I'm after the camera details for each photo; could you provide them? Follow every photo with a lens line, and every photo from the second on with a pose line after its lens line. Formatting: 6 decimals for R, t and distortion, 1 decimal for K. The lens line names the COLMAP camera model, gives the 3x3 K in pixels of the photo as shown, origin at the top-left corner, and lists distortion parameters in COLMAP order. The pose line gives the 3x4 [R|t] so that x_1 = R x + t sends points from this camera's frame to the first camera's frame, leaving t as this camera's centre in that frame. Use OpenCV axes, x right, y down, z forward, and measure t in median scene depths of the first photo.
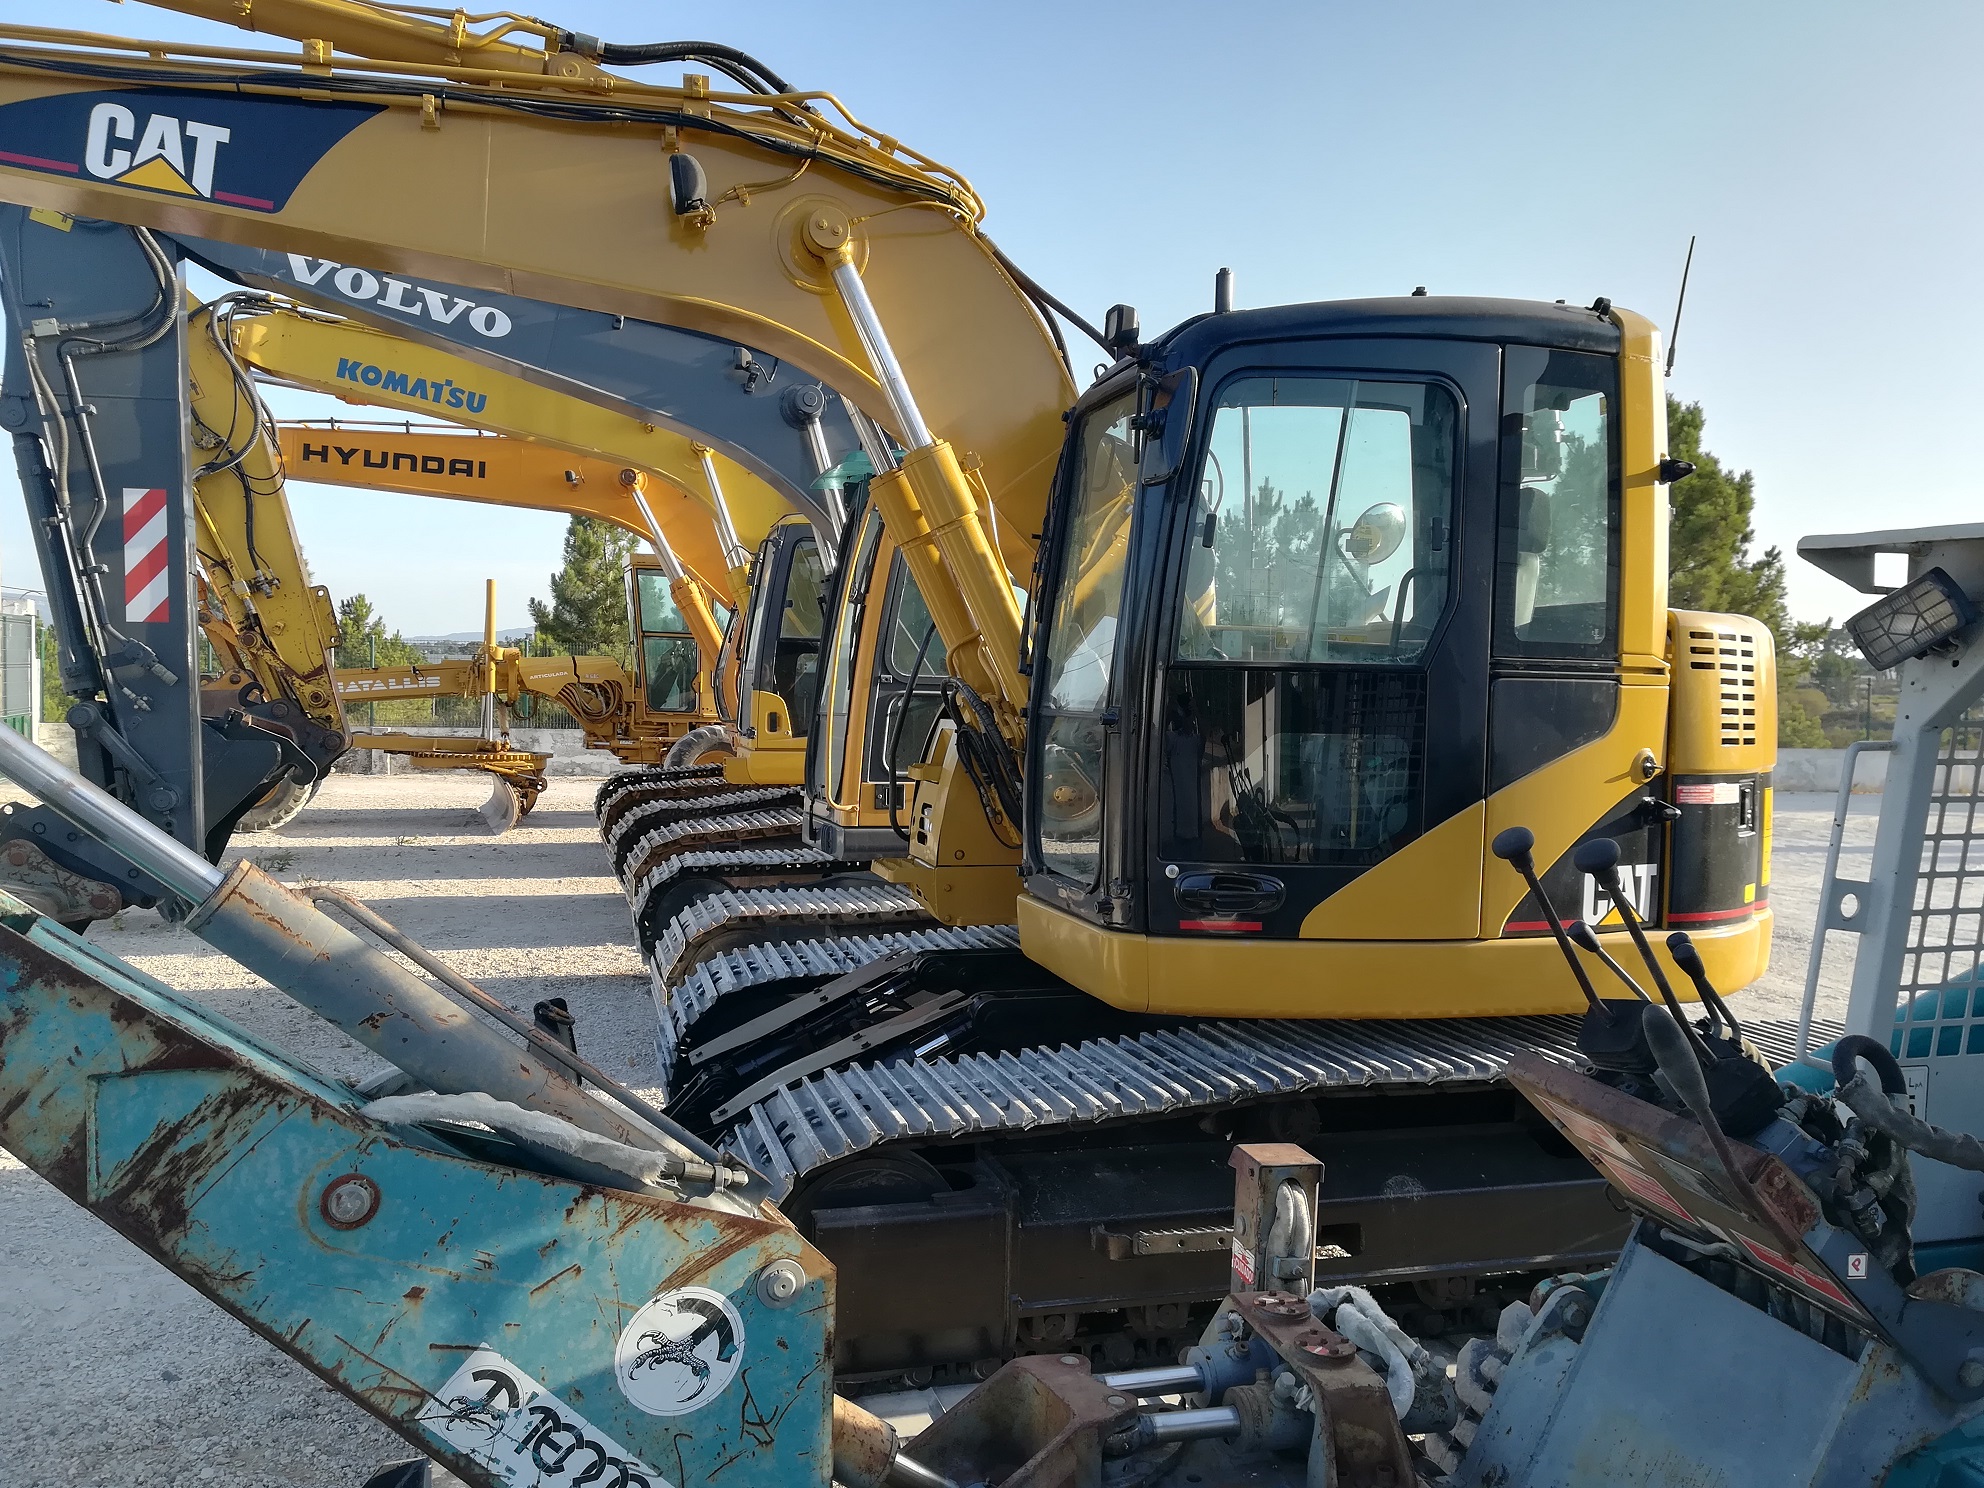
lens RADIAL K [[1581.0, 0, 989.7], [0, 1581.0, 751.4], [0, 0, 1]] dist [0.033675, -0.041327]
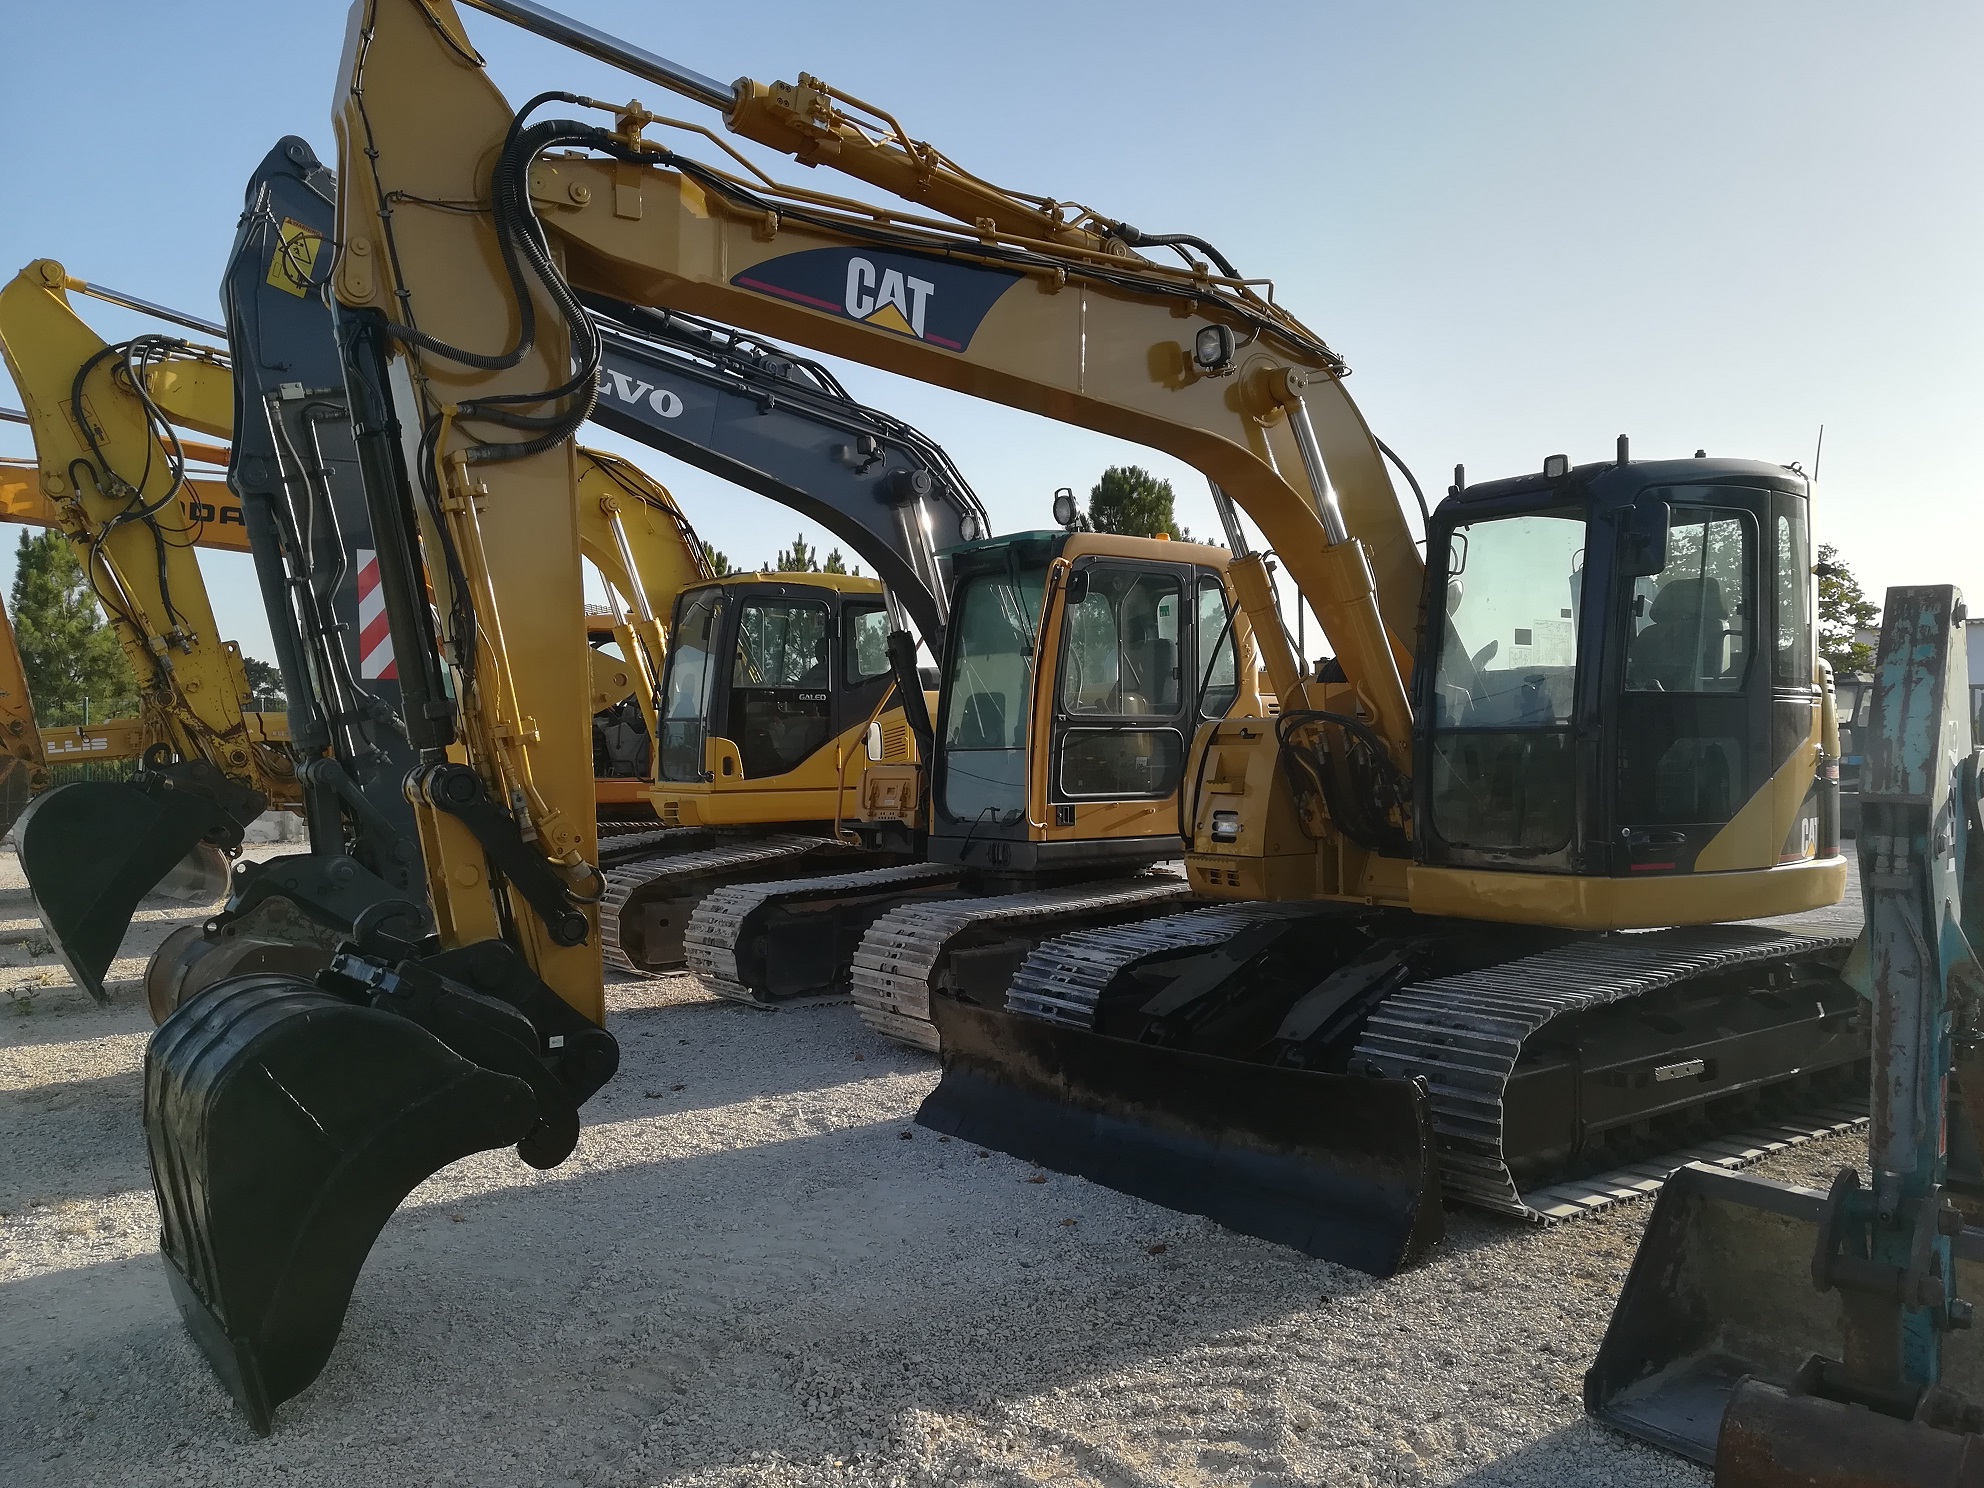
lens RADIAL K [[1581.0, 0, 990.7], [0, 1581.0, 740.2], [0, 0, 1]] dist [0.033675, -0.041327]
pose [[0.929470, -0.025183, 0.368038, -0.557628], [0.039167, 0.998765, -0.030573, 0.005631], [-0.366814, 0.042832, 0.929308, -0.101708]]
